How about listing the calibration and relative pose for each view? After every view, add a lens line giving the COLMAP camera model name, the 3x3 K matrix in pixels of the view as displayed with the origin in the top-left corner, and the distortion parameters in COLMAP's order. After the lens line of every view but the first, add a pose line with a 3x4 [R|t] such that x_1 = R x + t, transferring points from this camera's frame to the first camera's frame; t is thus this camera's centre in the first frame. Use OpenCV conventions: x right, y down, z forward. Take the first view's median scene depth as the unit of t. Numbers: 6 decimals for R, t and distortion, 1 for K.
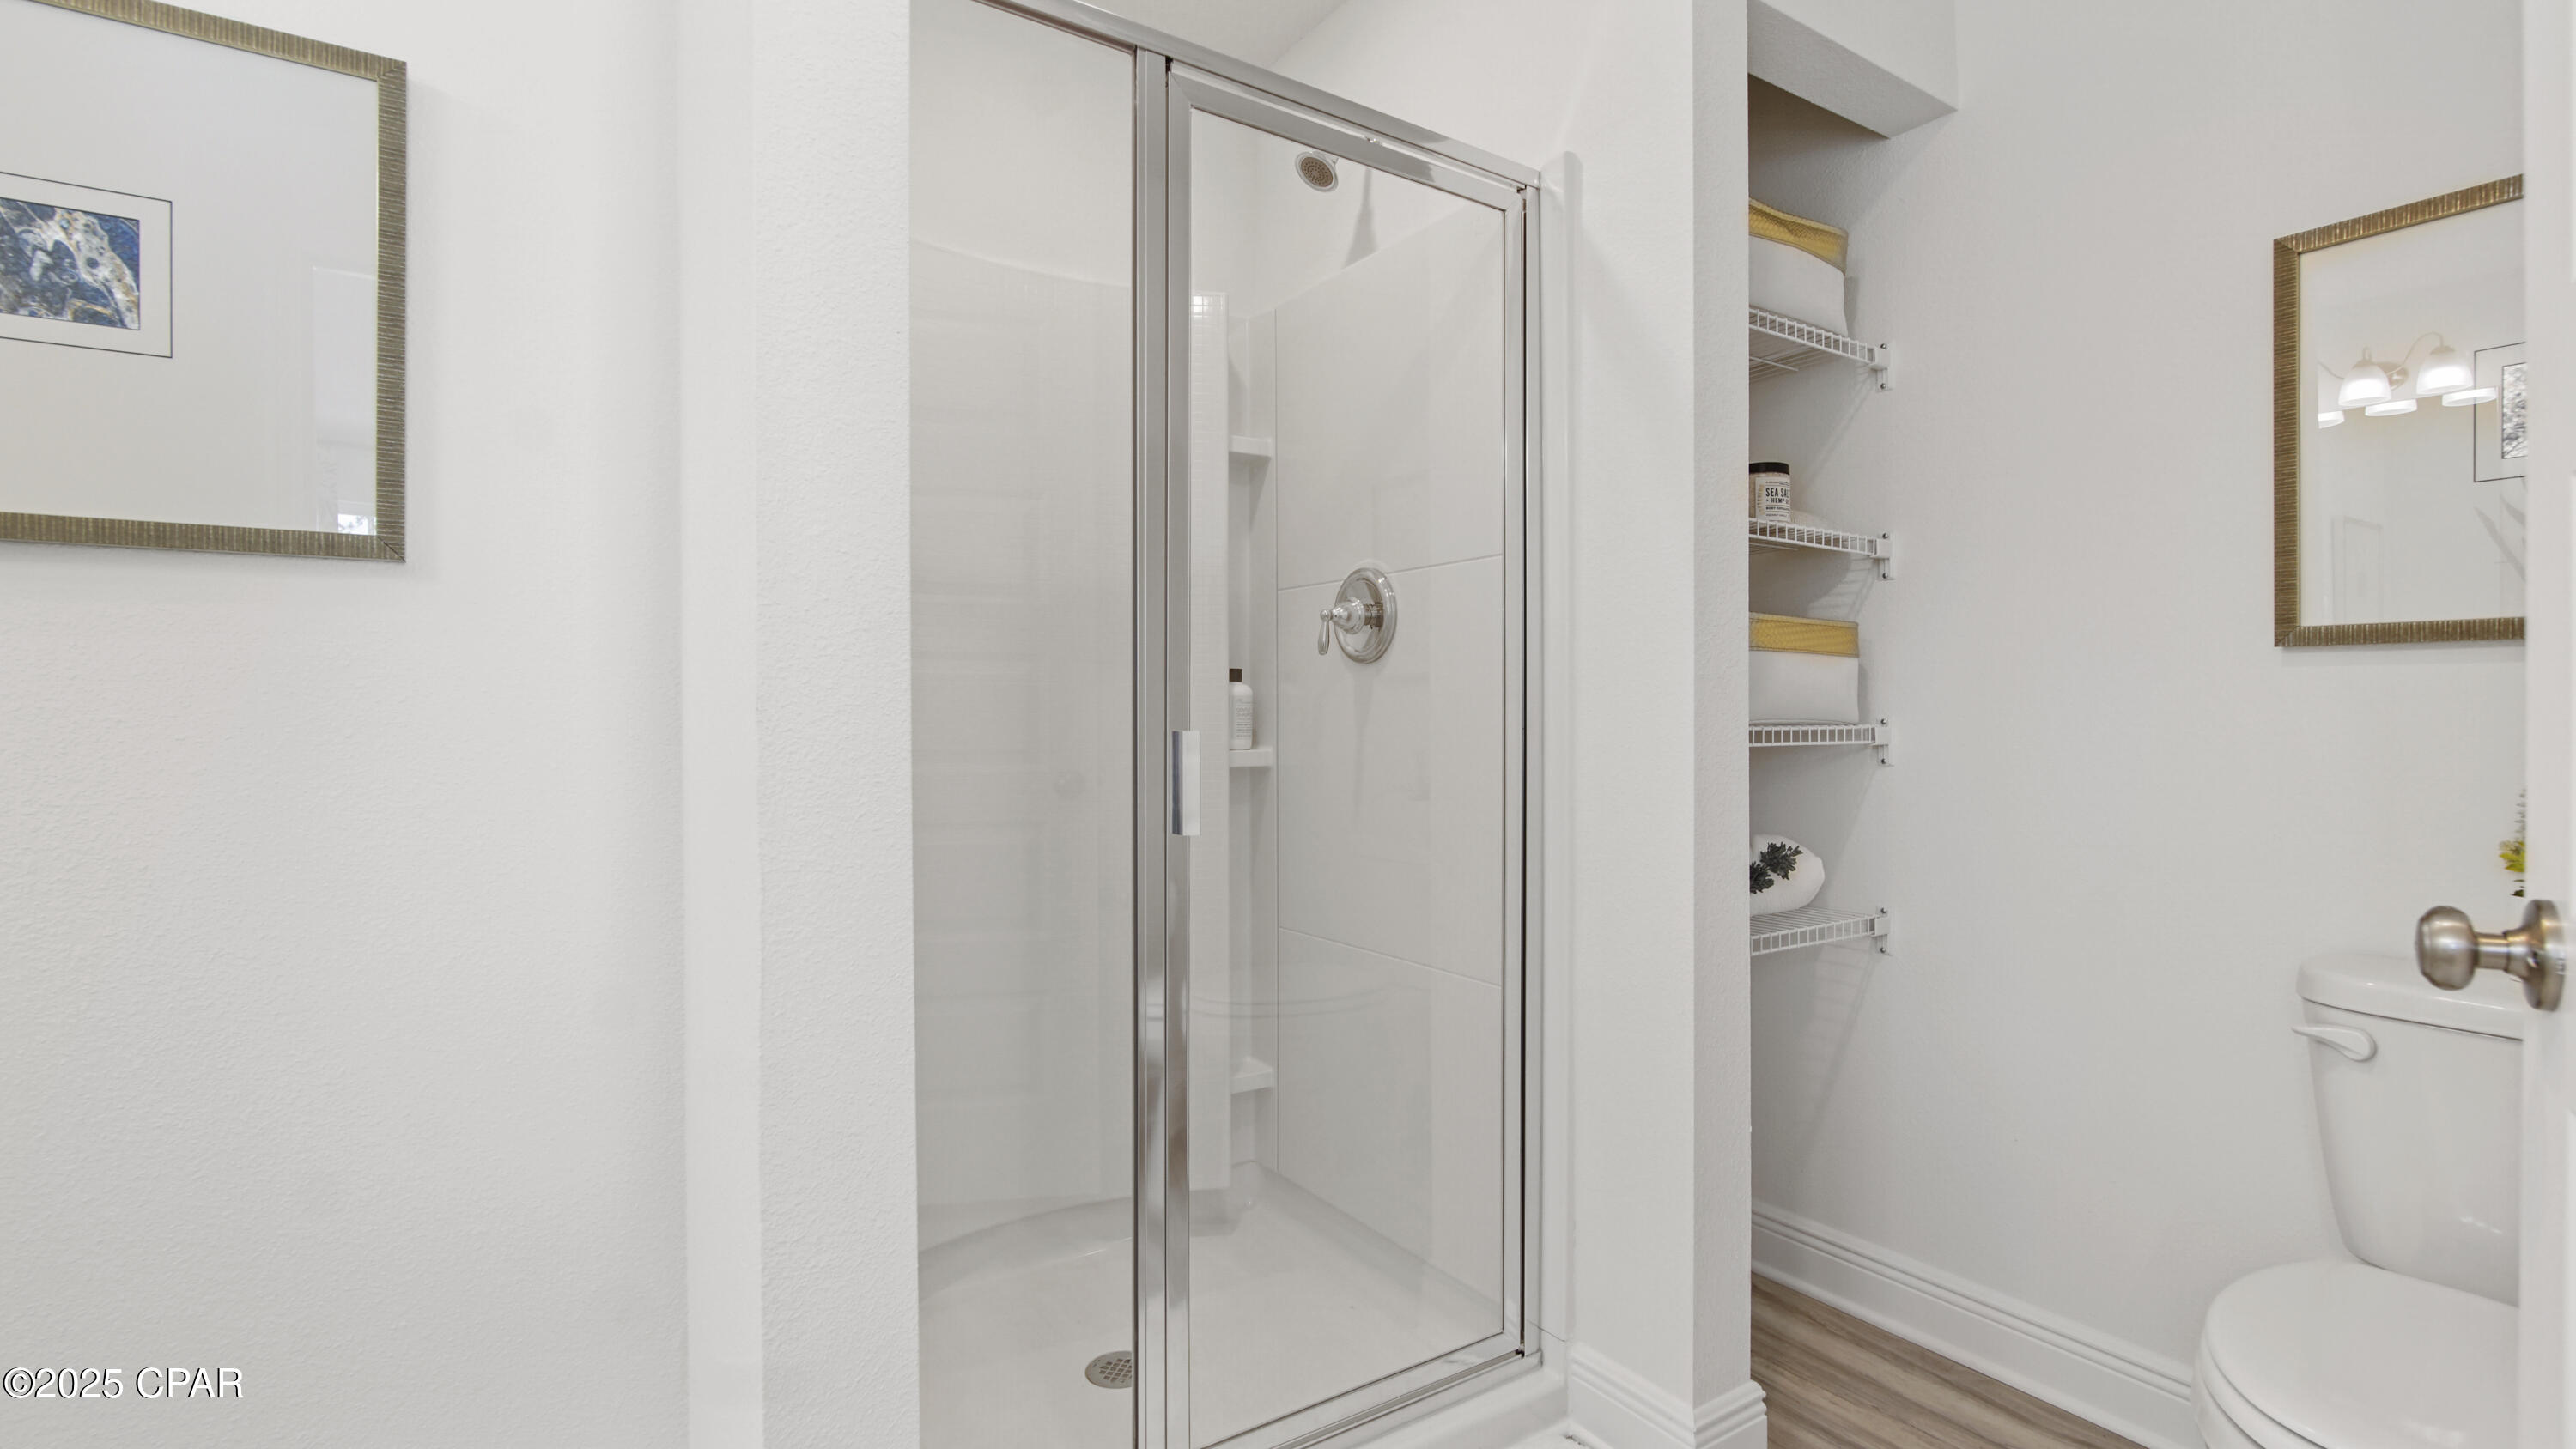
lens RADIAL K [[1162.4, 0, 1289.7], [0, 1162.4, 723.2], [0, 0, 1]] dist [-0.024997, 0.002826]
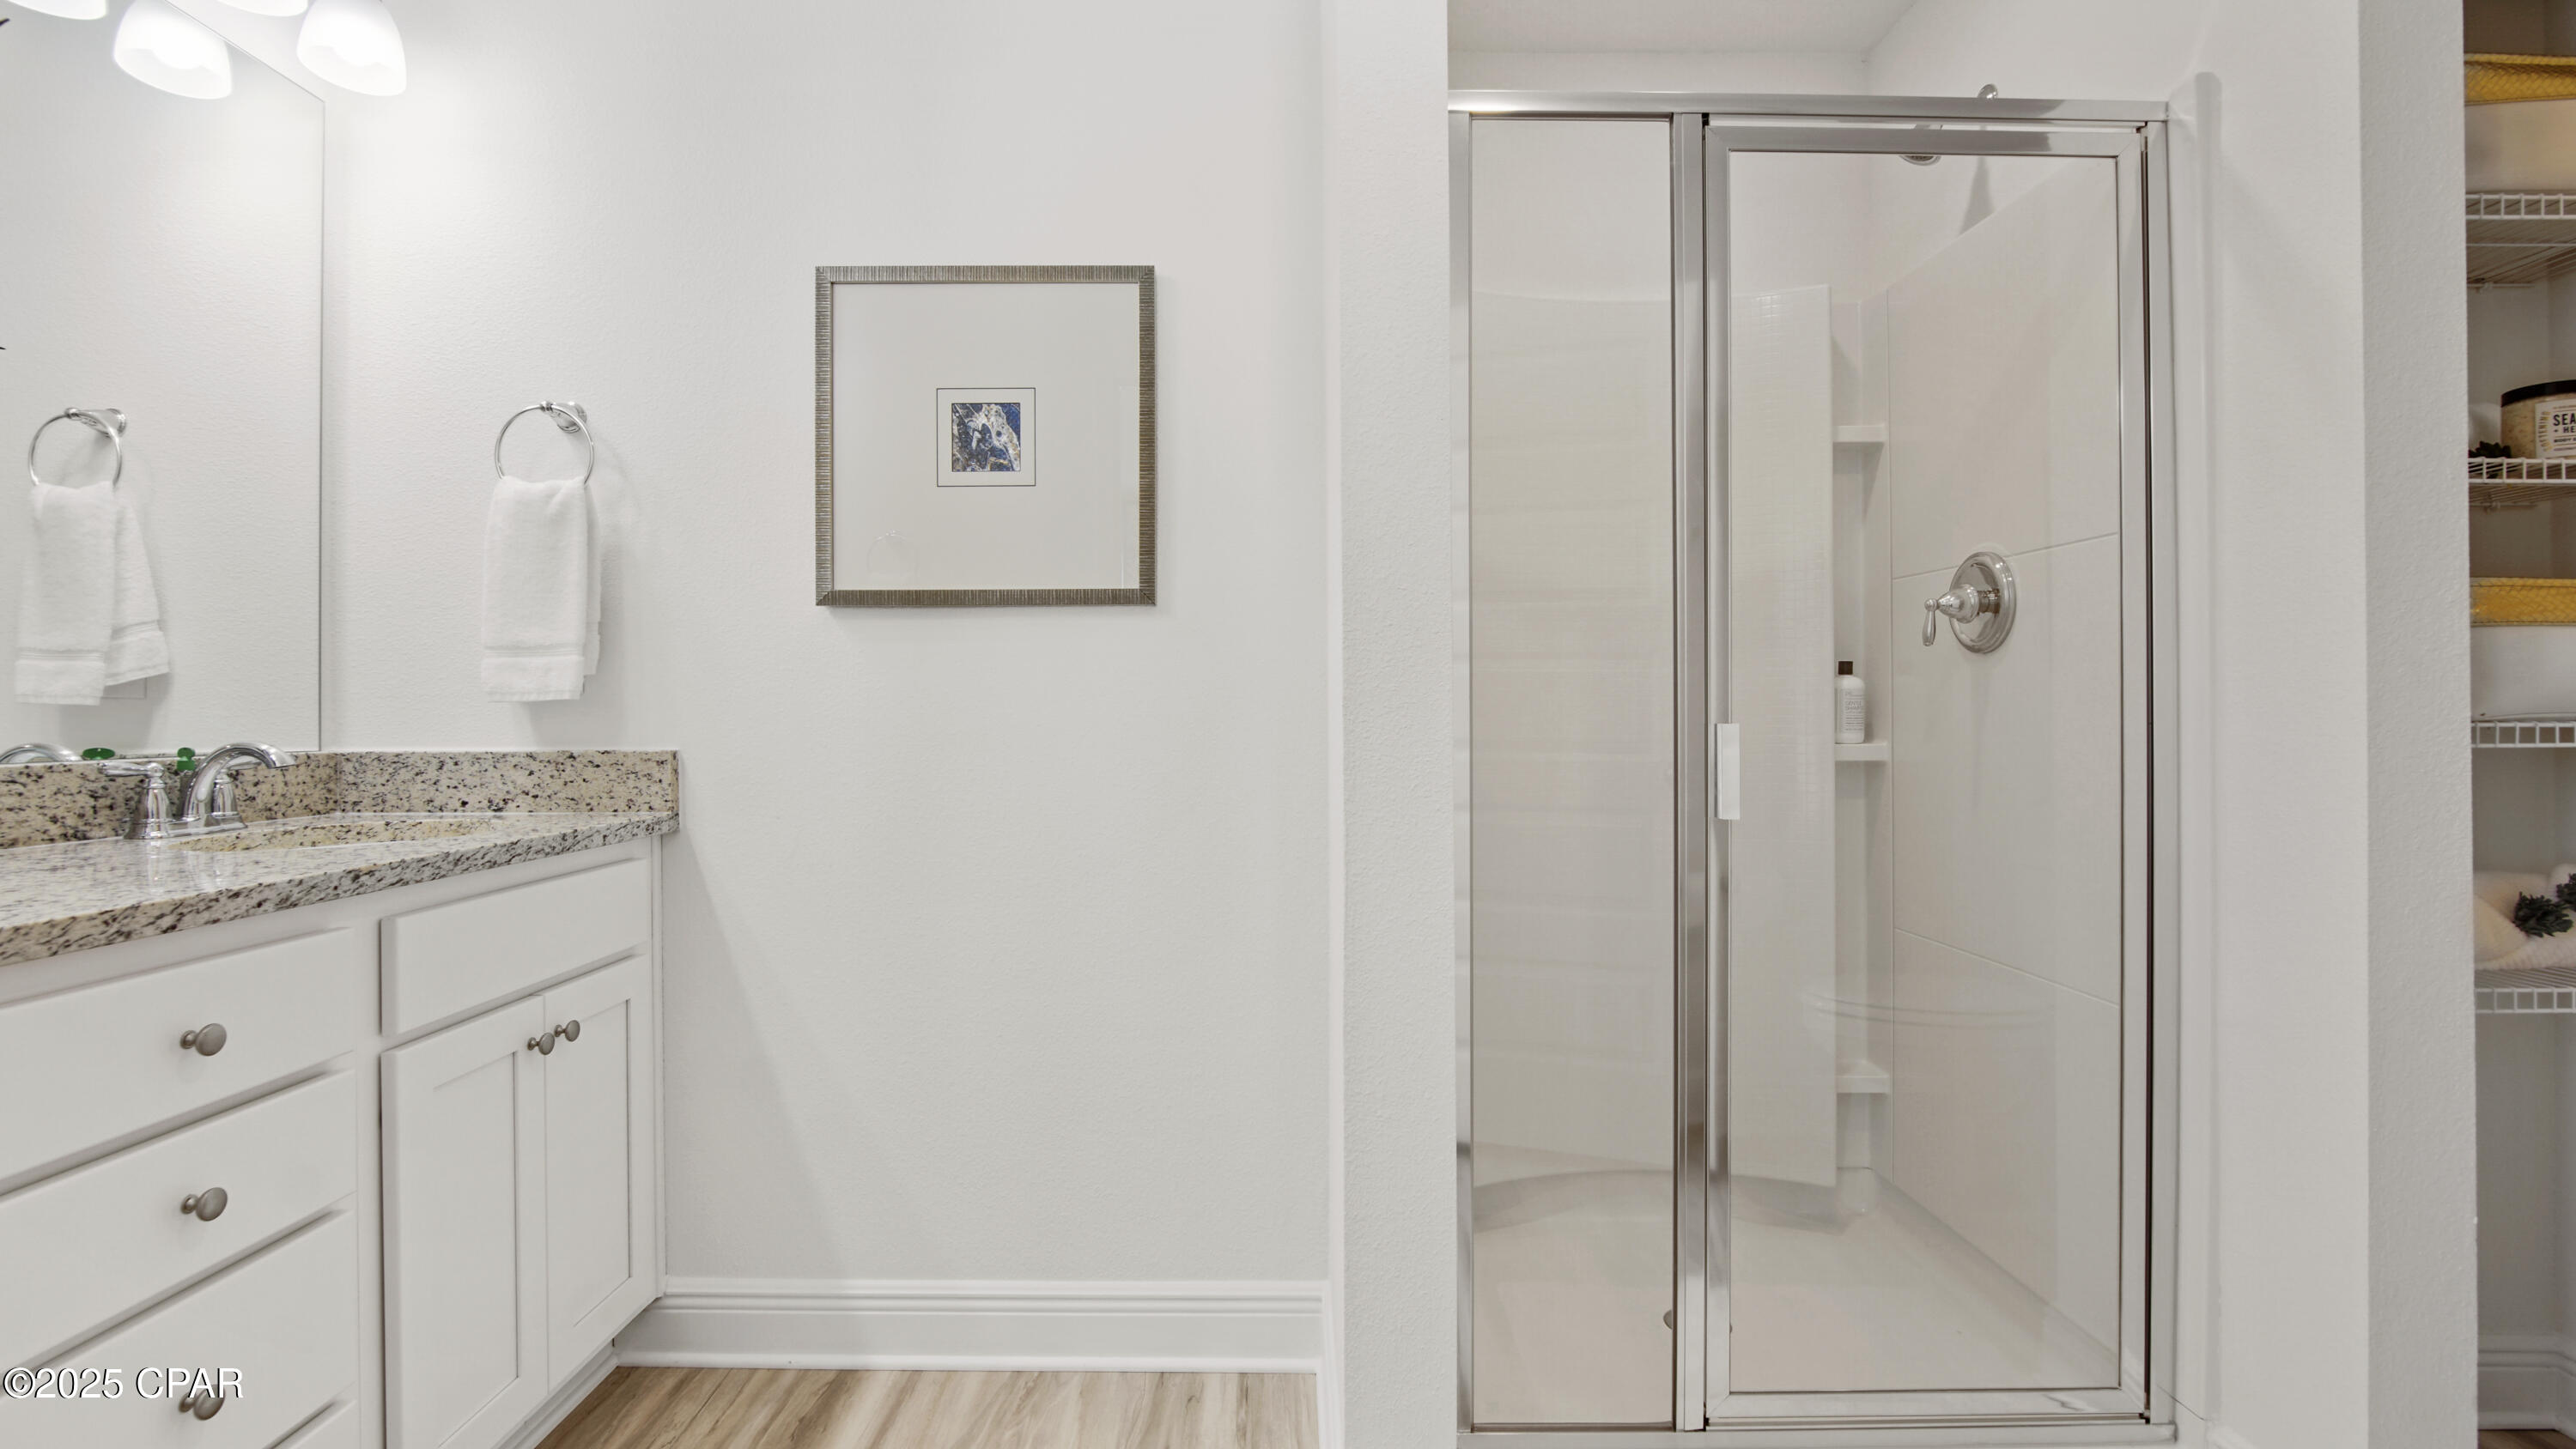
lens RADIAL K [[1162.4, 0, 1291.8], [0, 1162.4, 718.7], [0, 0, 1]] dist [-0.024997, 0.002826]
pose [[0.842347, 0.004001, -0.538920, 0.115930], [-0.003317, 0.999992, 0.002239, 0.001283], [0.538925, -0.000098, 0.842354, -0.105244]]
